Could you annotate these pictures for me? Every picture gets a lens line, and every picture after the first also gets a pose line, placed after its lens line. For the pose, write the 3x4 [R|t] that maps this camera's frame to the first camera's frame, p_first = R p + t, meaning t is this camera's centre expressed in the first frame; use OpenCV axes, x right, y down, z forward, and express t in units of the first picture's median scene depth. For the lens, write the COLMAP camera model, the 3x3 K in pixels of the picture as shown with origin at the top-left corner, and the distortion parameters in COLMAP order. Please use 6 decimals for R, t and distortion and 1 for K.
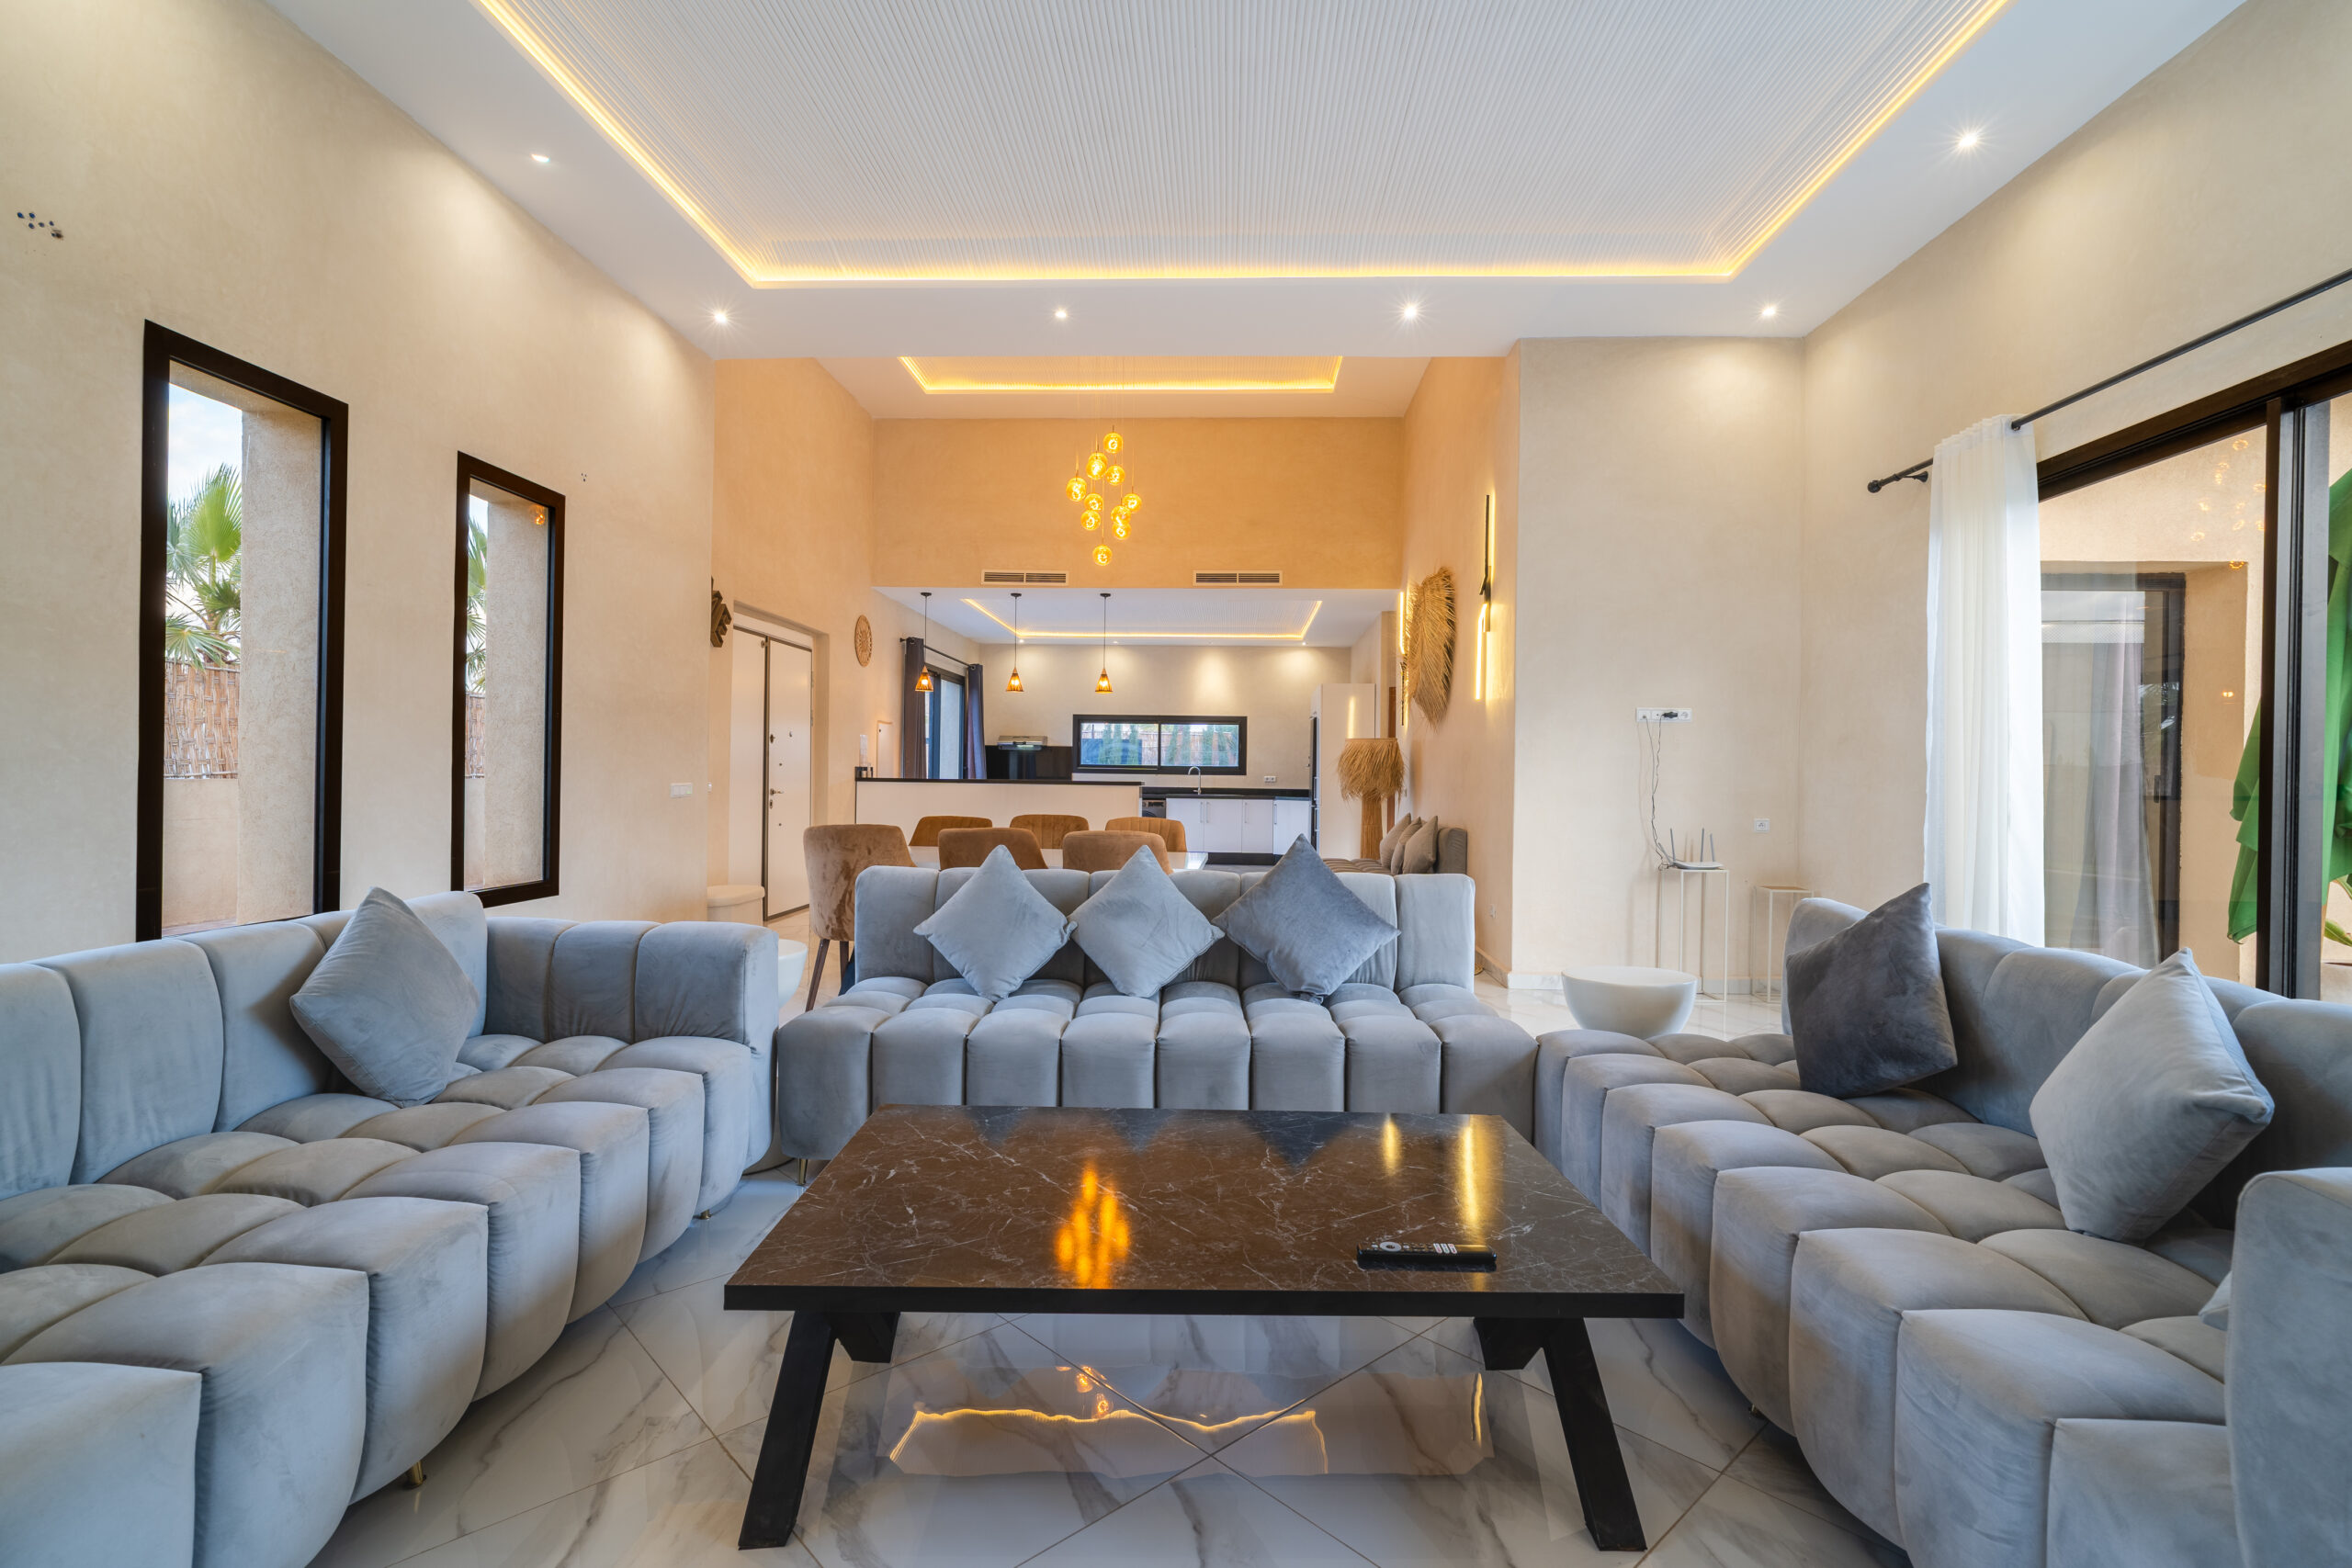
lens RADIAL K [[1090.5, 0, 1180.1], [0, 1090.5, 778.1], [0, 0, 1]] dist [-0.020642, 0.007054]
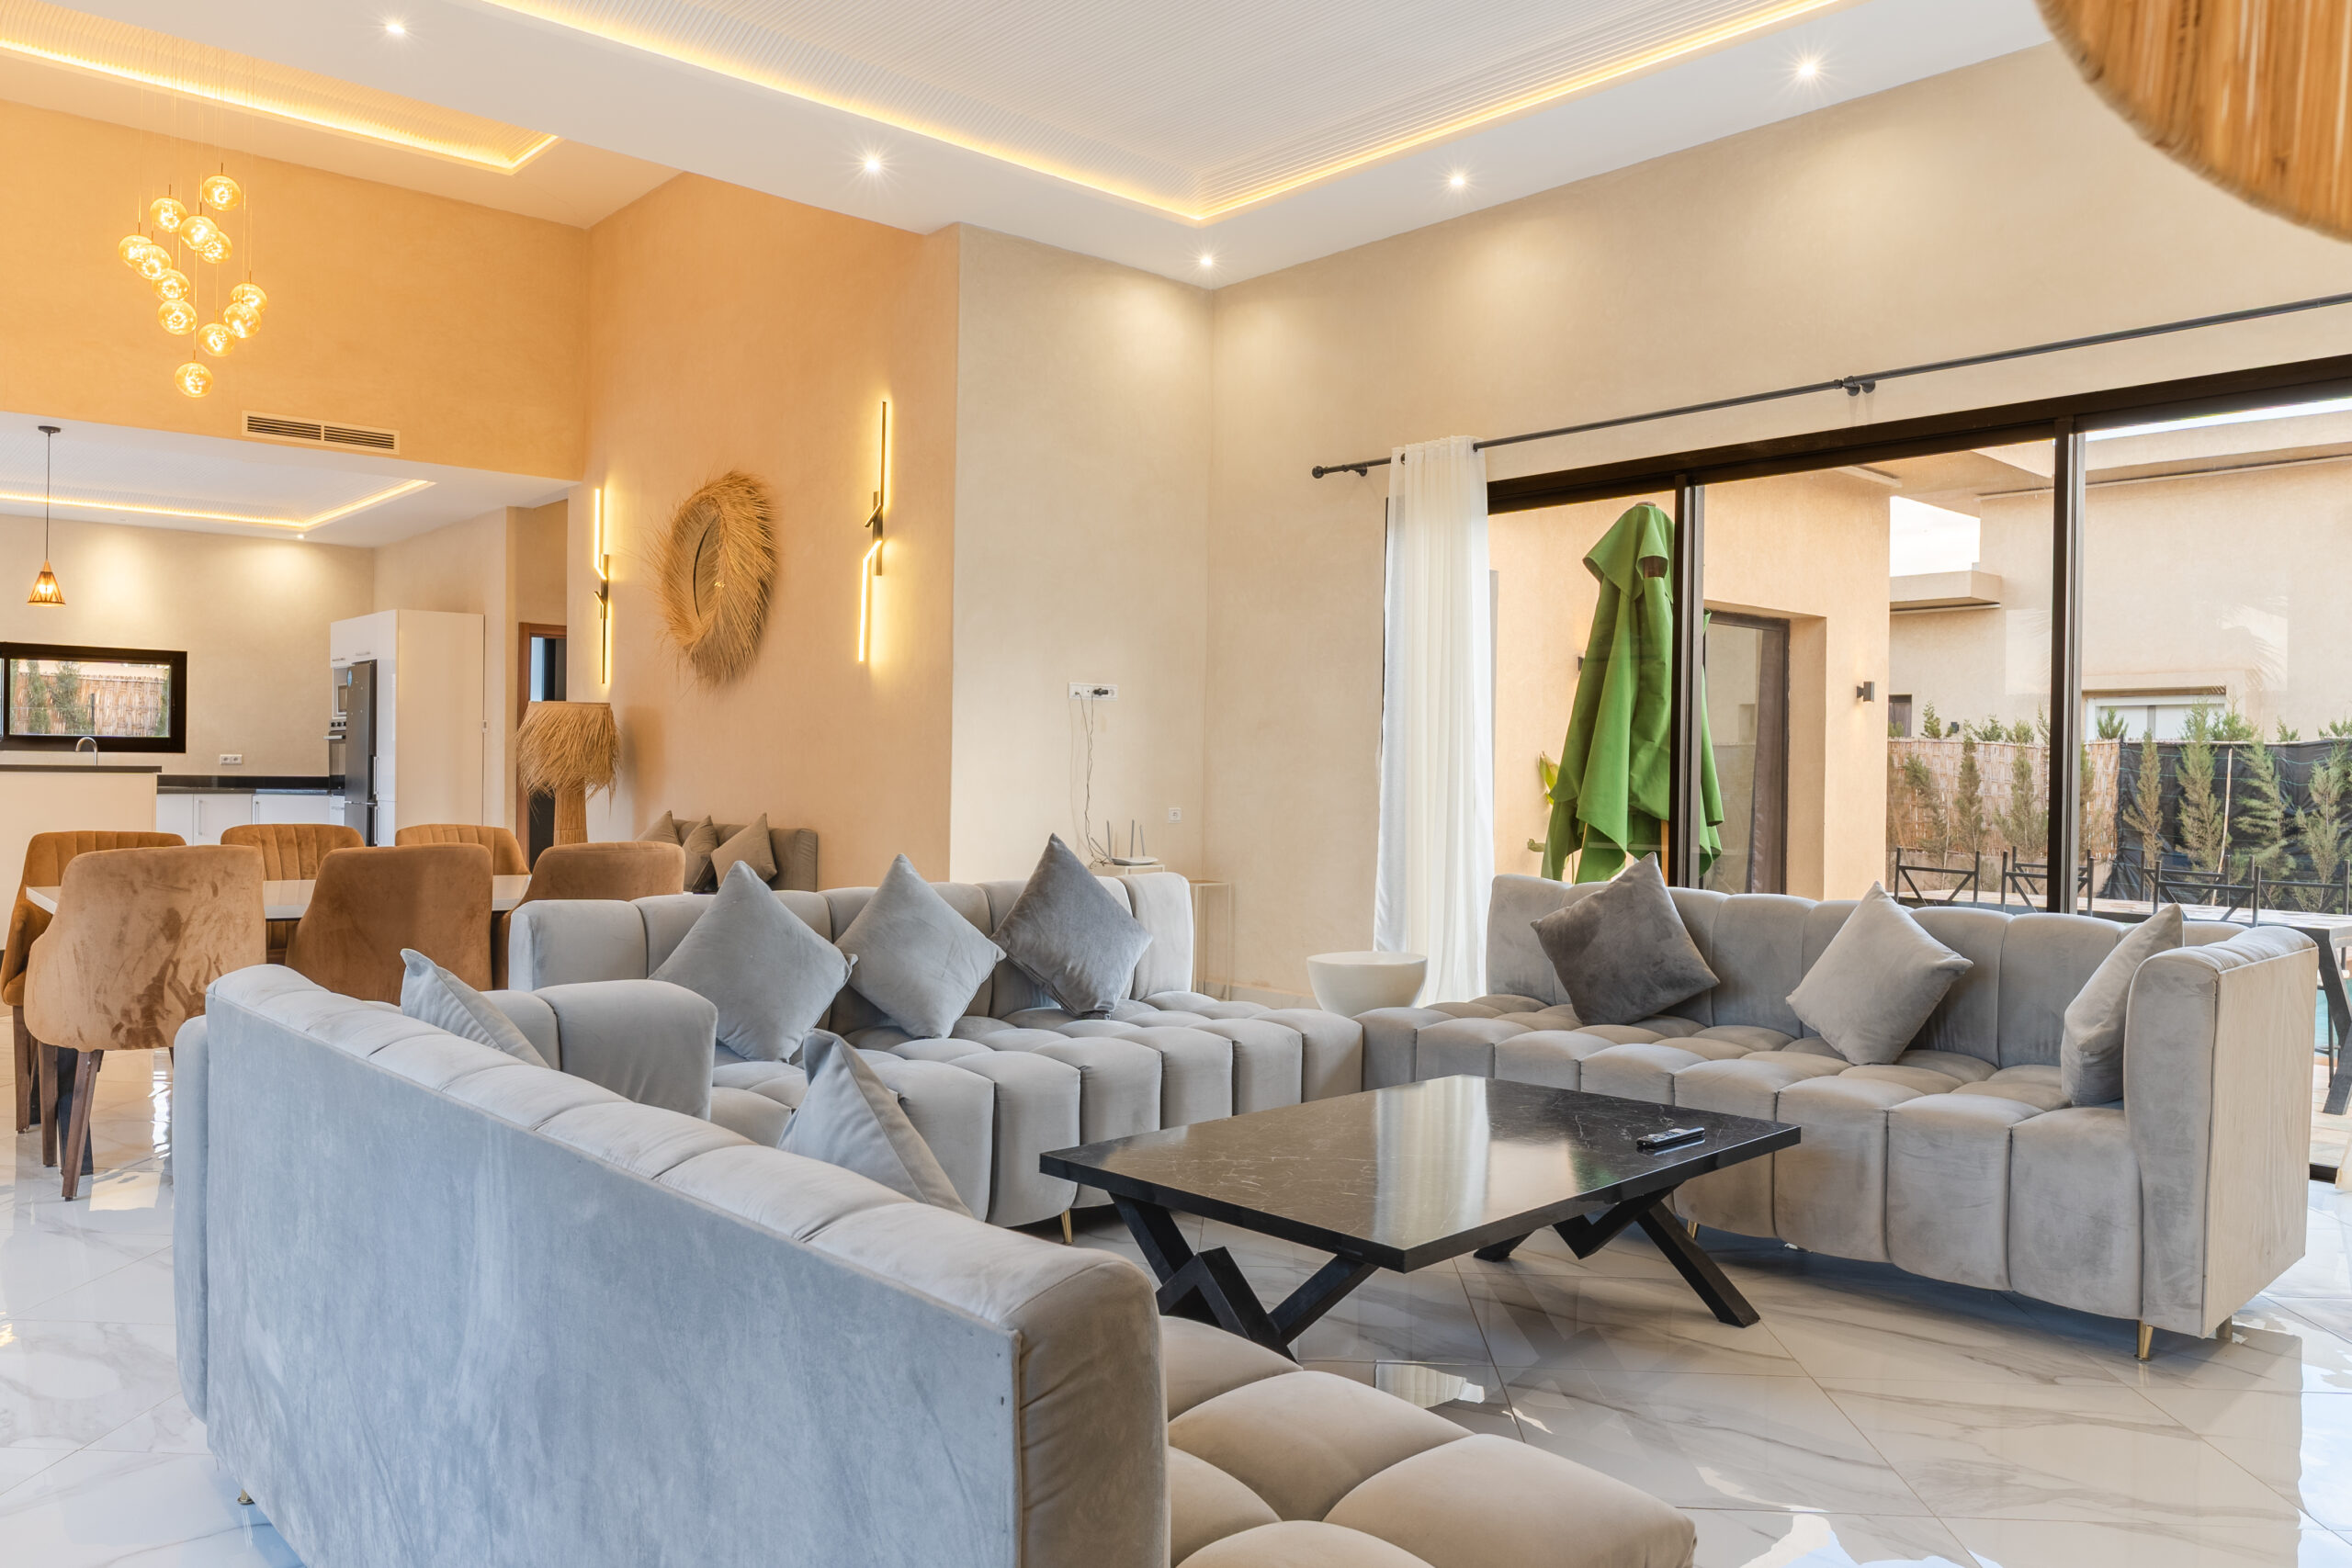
lens RADIAL K [[1643.9, 0, 1179.0], [0, 1643.9, 783.1], [0, 0, 1]] dist [-0.004643, 0.000553]
pose [[0.719824, -0.008681, 0.694102, -0.427161], [-0.003720, 0.999859, 0.016363, -0.006181], [-0.694147, -0.014360, 0.719690, -0.004599]]
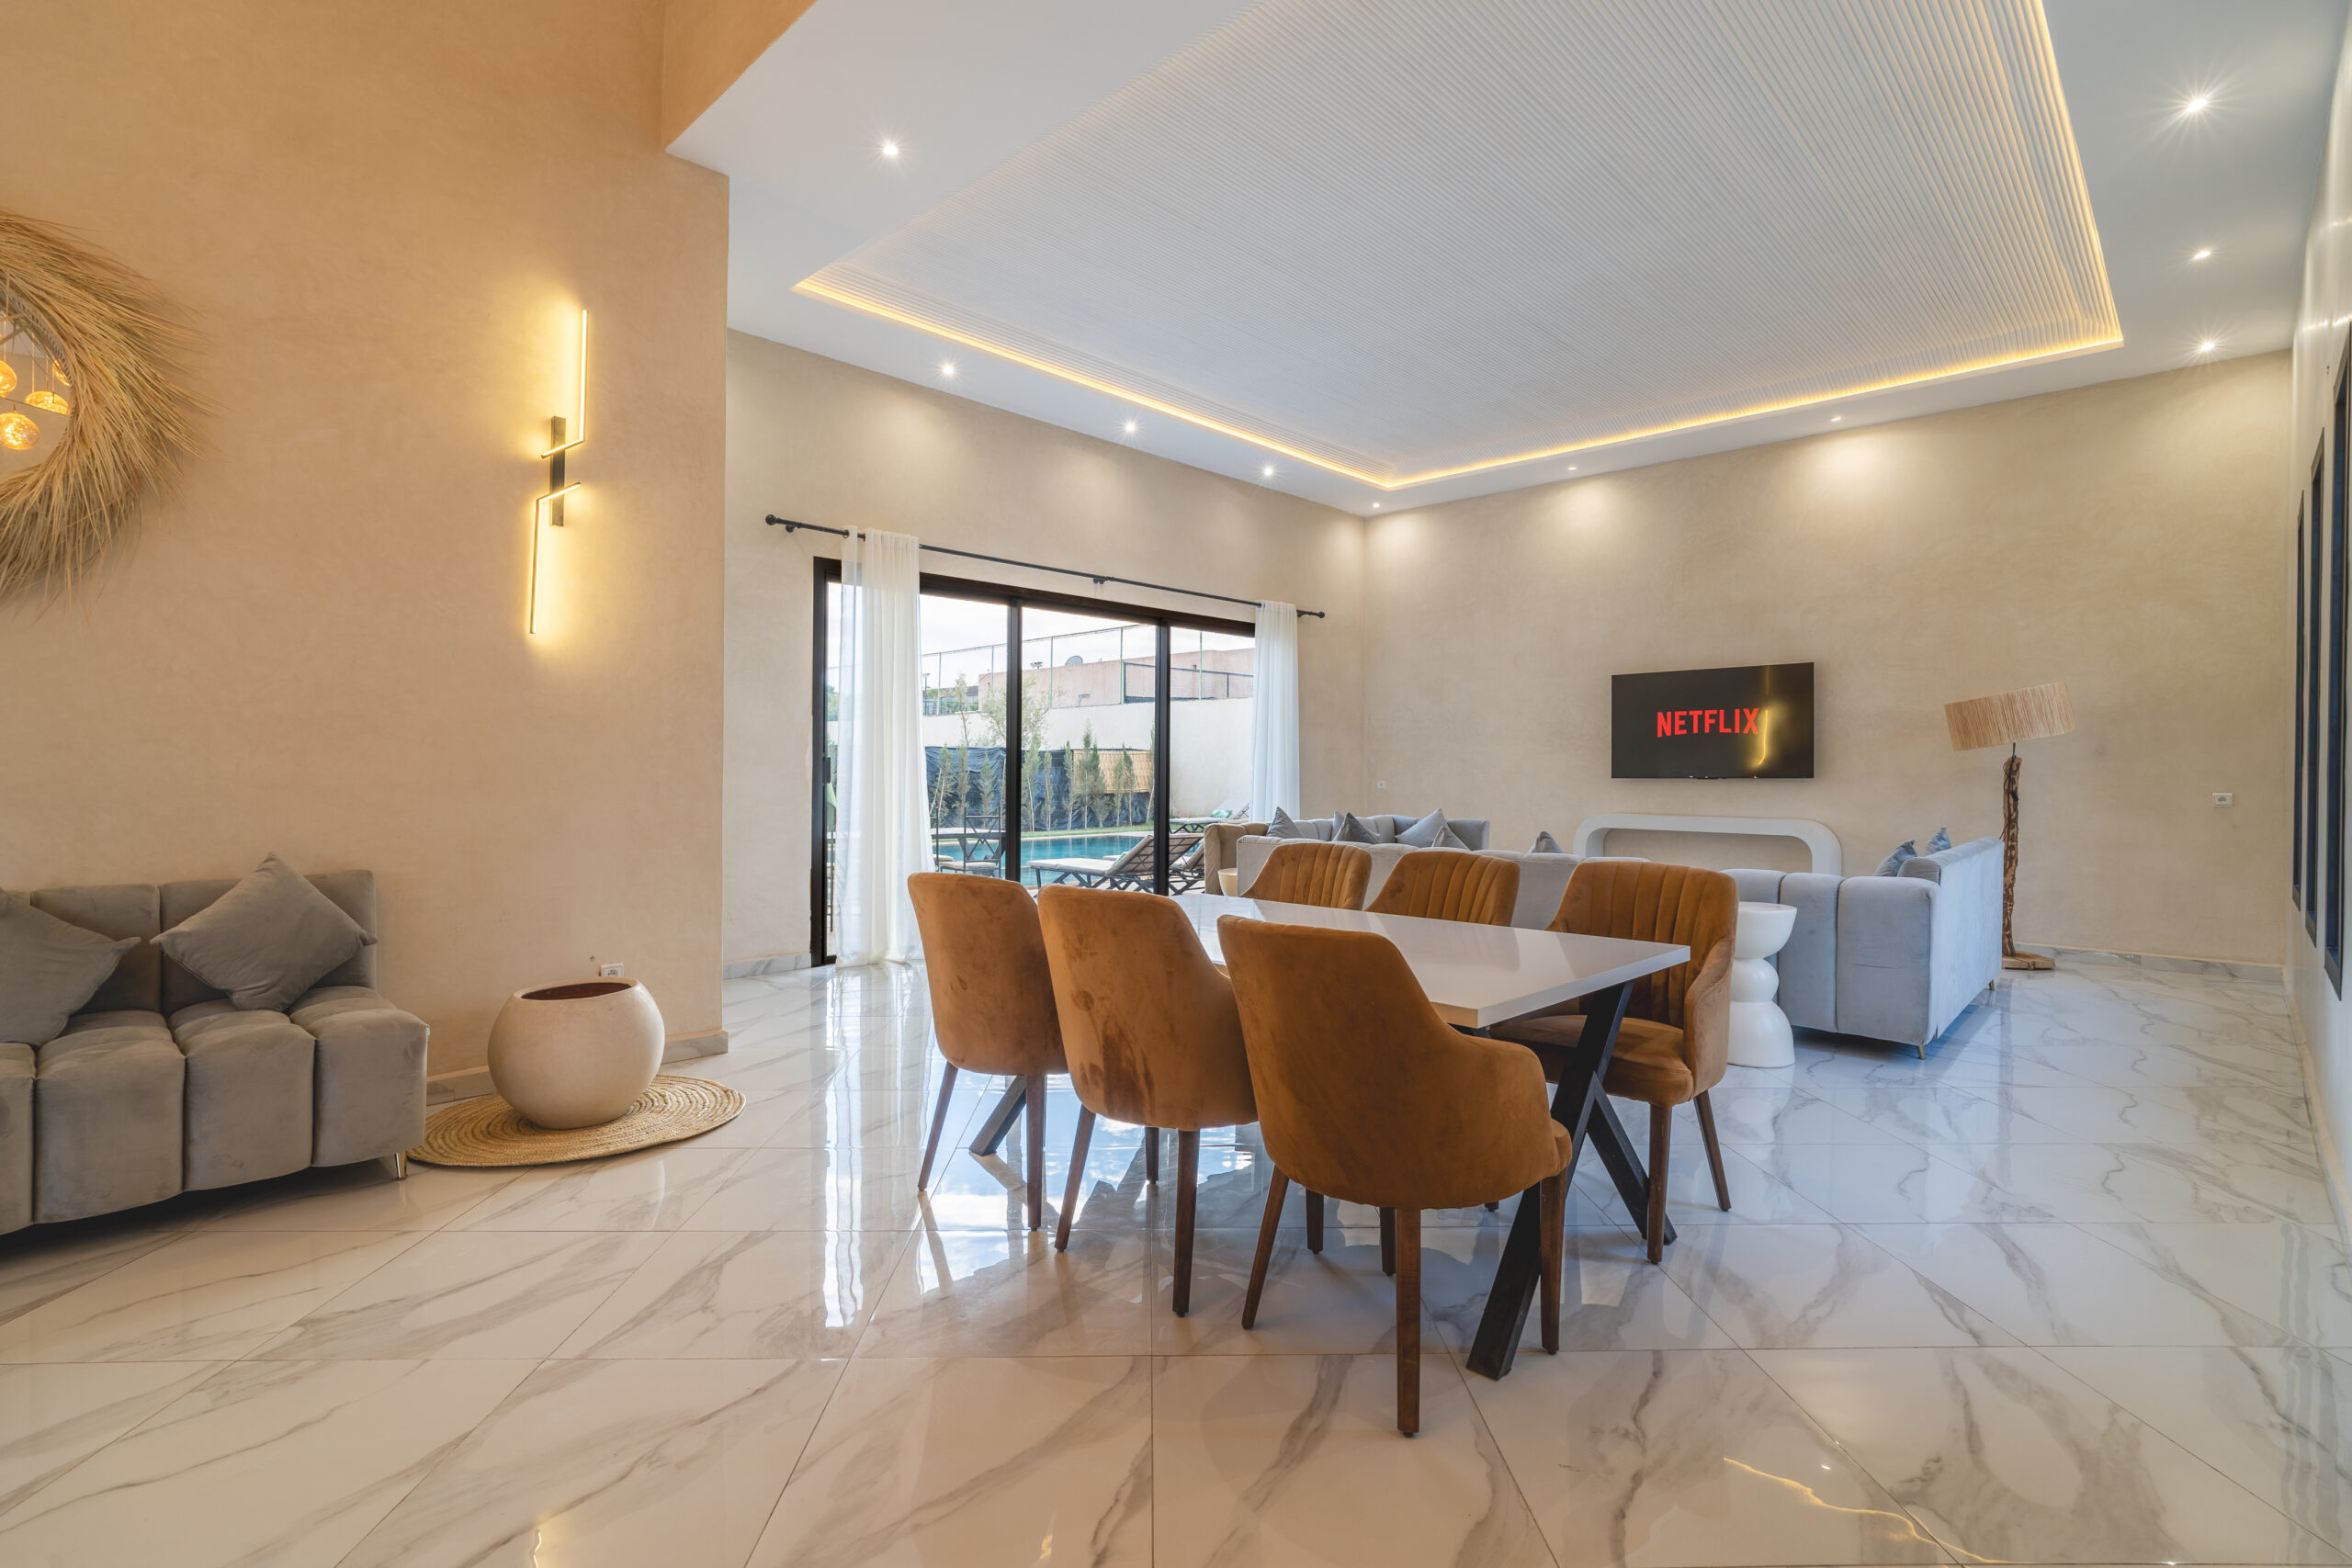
lens RADIAL K [[1090.5, 0, 1182.1], [0, 1090.5, 777.6], [0, 0, 1]] dist [-0.020642, 0.007054]
pose [[-0.752362, -0.022782, 0.658356, -0.426852], [-0.012921, 0.999720, 0.019830, -0.010961], [-0.658623, 0.006412, -0.752446, 1.375743]]
